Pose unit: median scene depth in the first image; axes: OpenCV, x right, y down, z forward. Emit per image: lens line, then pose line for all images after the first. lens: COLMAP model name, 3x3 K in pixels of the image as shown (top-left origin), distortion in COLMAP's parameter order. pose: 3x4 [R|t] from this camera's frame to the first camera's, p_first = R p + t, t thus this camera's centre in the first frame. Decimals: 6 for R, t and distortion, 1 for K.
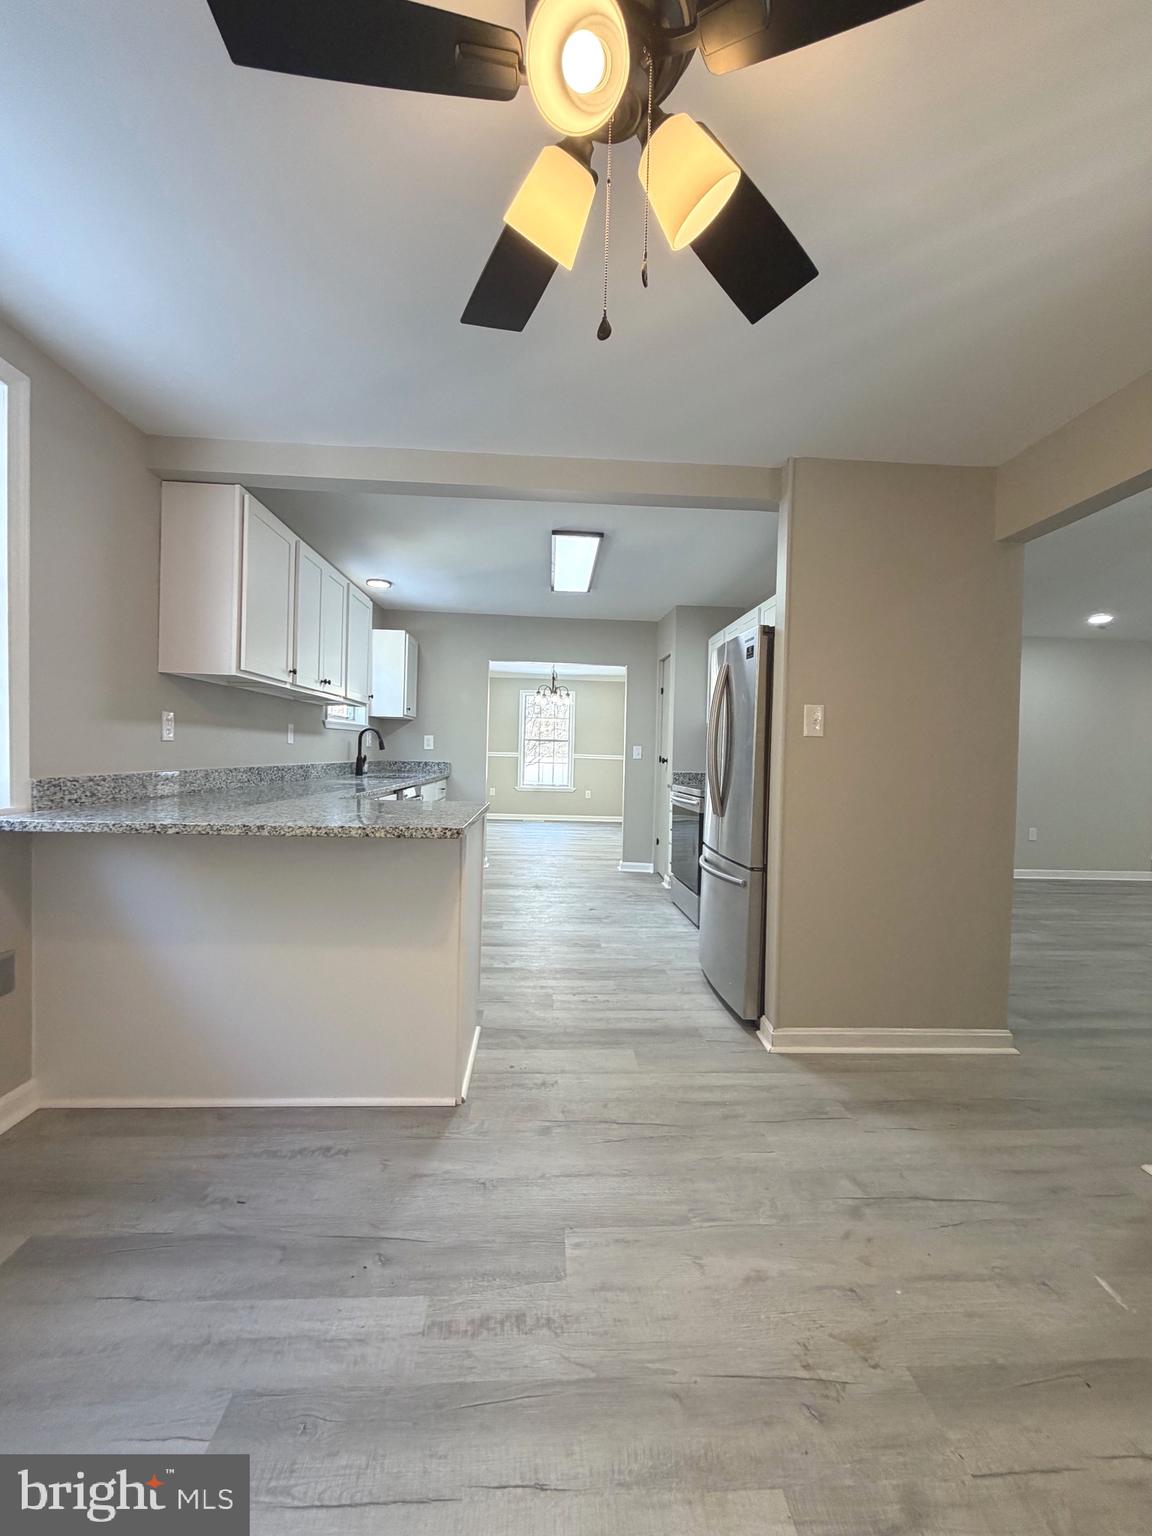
lens RADIAL K [[610.5, 0, 574.7], [0, 610.5, 761.1], [0, 0, 1]] dist [0.000341, -0.000539]
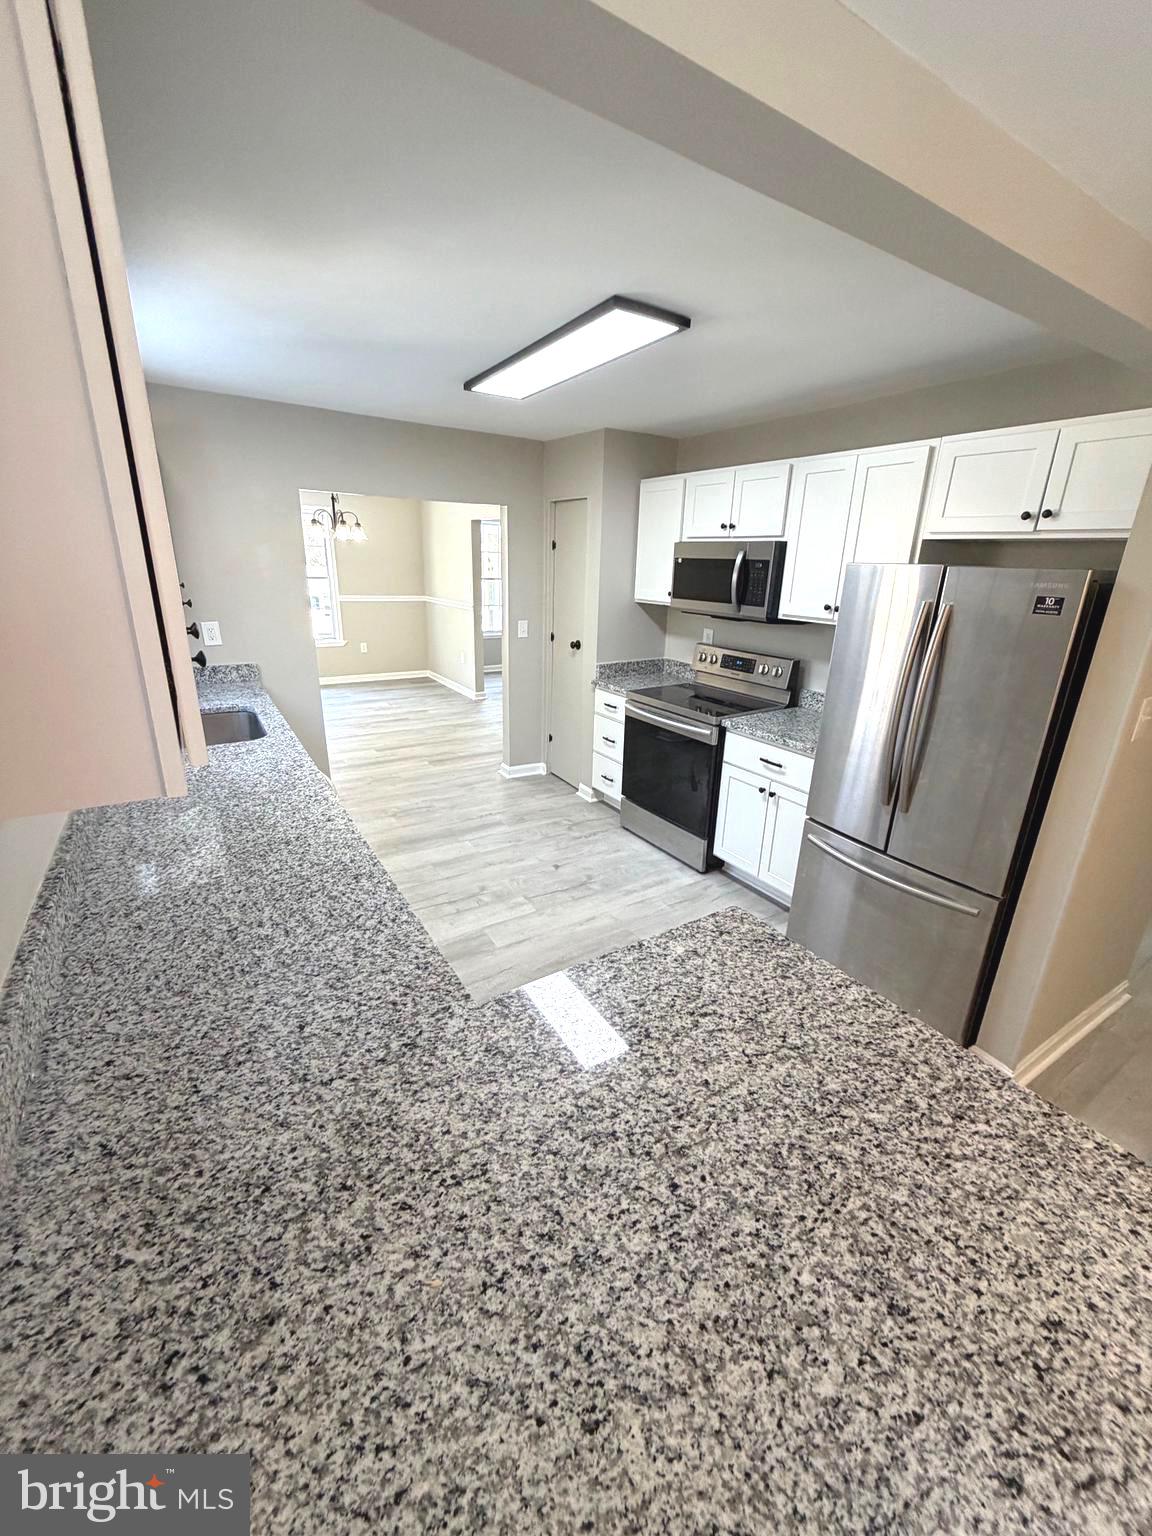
lens RADIAL K [[610.5, 0, 574.7], [0, 610.5, 761.1], [0, 0, 1]] dist [0.000341, -0.000539]
pose [[0.871303, -0.156312, 0.465186, -0.252458], [-0.001450, 0.947092, 0.320958, -0.116566], [-0.490744, -0.280326, 0.824977, 0.328483]]
